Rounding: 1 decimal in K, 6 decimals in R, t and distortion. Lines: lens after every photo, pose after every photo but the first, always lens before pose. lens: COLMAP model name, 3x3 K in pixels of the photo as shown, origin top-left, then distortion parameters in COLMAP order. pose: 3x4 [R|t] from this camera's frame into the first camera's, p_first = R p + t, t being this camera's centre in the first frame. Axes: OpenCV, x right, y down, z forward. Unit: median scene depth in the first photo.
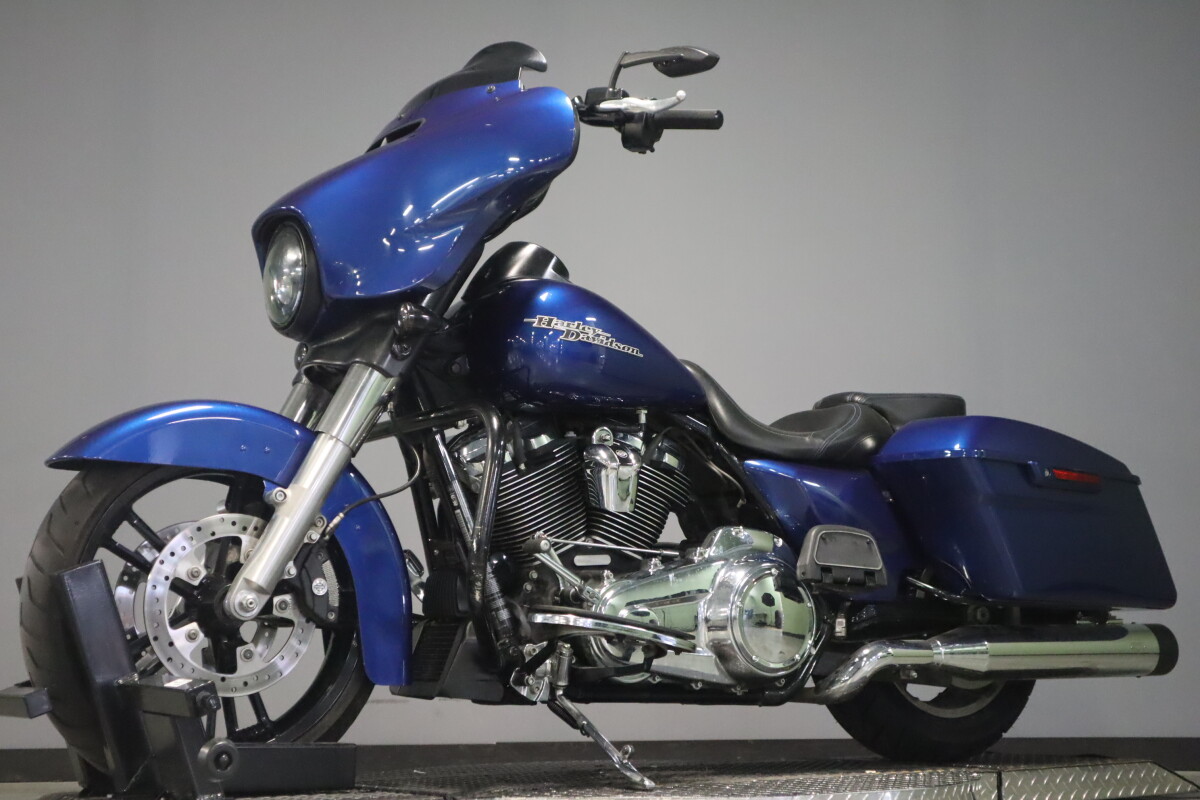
lens RADIAL K [[1766.0, 0, 600.0], [0, 1766.0, 400.0], [0, 0, 1]] dist [0.012300, 0.057643]
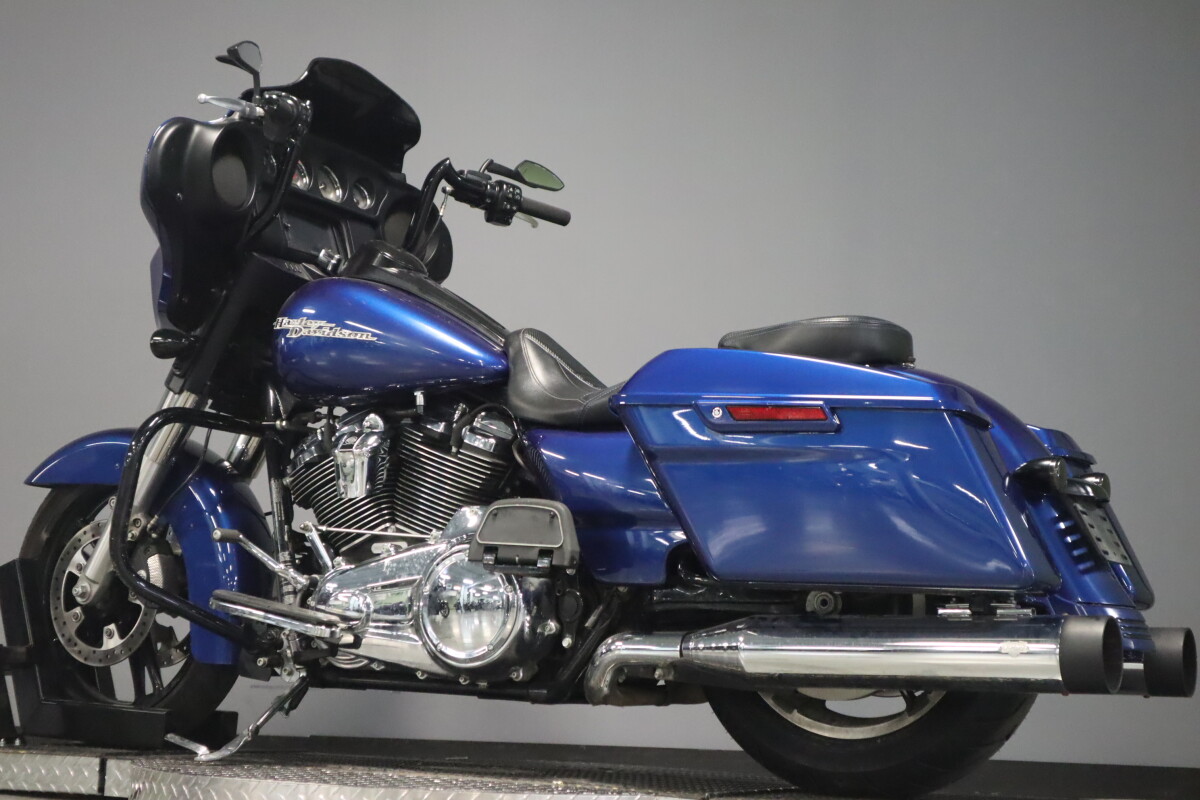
lens RADIAL K [[1977.5, 0, 600.0], [0, 1977.5, 400.0], [0, 0, 1]] dist [-0.029707, -0.067822]
pose [[0.455123, -0.100856, -0.884699, 1.073484], [0.093048, 0.993512, -0.065393, 0.094388], [0.885554, -0.052557, 0.461554, 0.610447]]
